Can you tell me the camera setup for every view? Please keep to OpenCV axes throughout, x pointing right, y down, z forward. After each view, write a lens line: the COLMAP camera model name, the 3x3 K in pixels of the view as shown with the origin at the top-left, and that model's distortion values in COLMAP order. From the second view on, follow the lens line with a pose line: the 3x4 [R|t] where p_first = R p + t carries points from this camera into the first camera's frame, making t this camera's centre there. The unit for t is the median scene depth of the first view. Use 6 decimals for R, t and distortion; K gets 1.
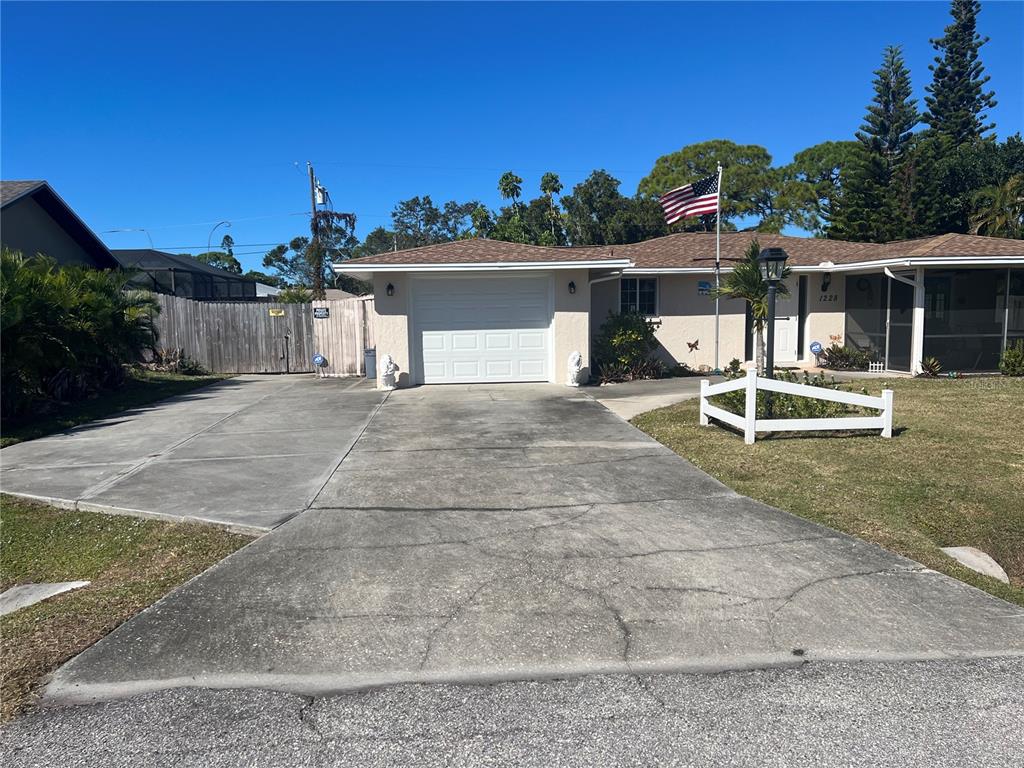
lens RADIAL K [[765.1, 0, 508.7], [0, 765.1, 387.8], [0, 0, 1]] dist [0.063888, -0.075183]
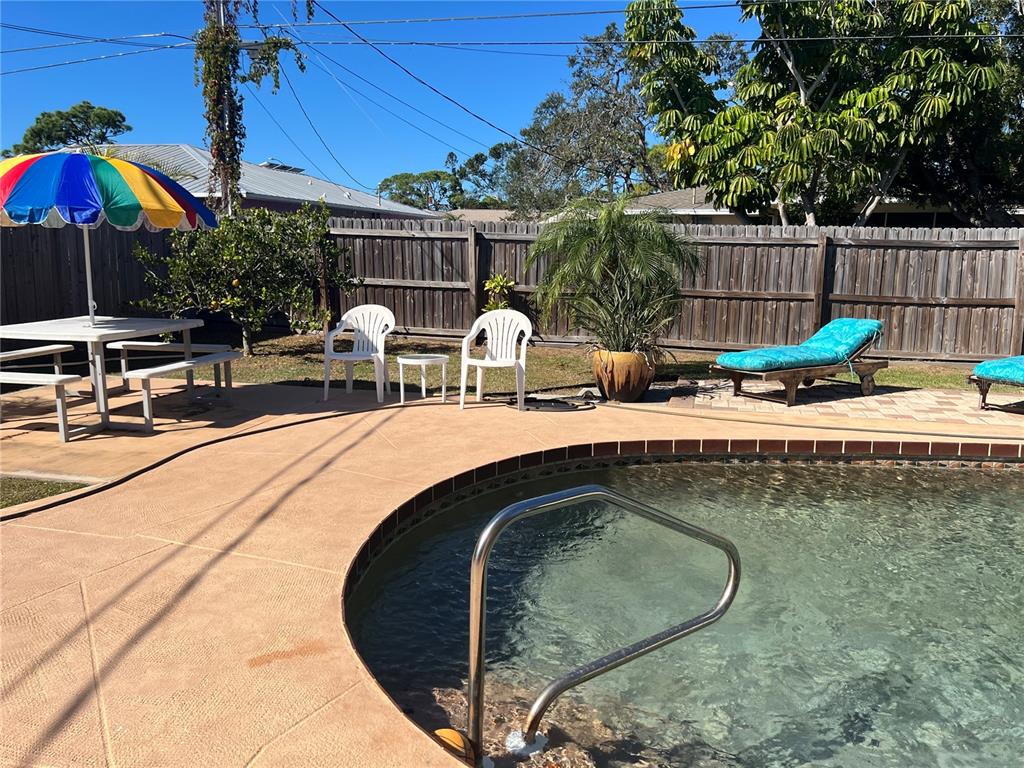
lens RADIAL K [[765.1, 0, 510.3], [0, 765.1, 381.0], [0, 0, 1]] dist [0.063888, -0.075183]
pose [[0.947601, 0.081510, -0.308883, 0.000193], [-0.056904, 0.994506, 0.087865, -0.041485], [0.314348, -0.065685, 0.947033, 0.438191]]
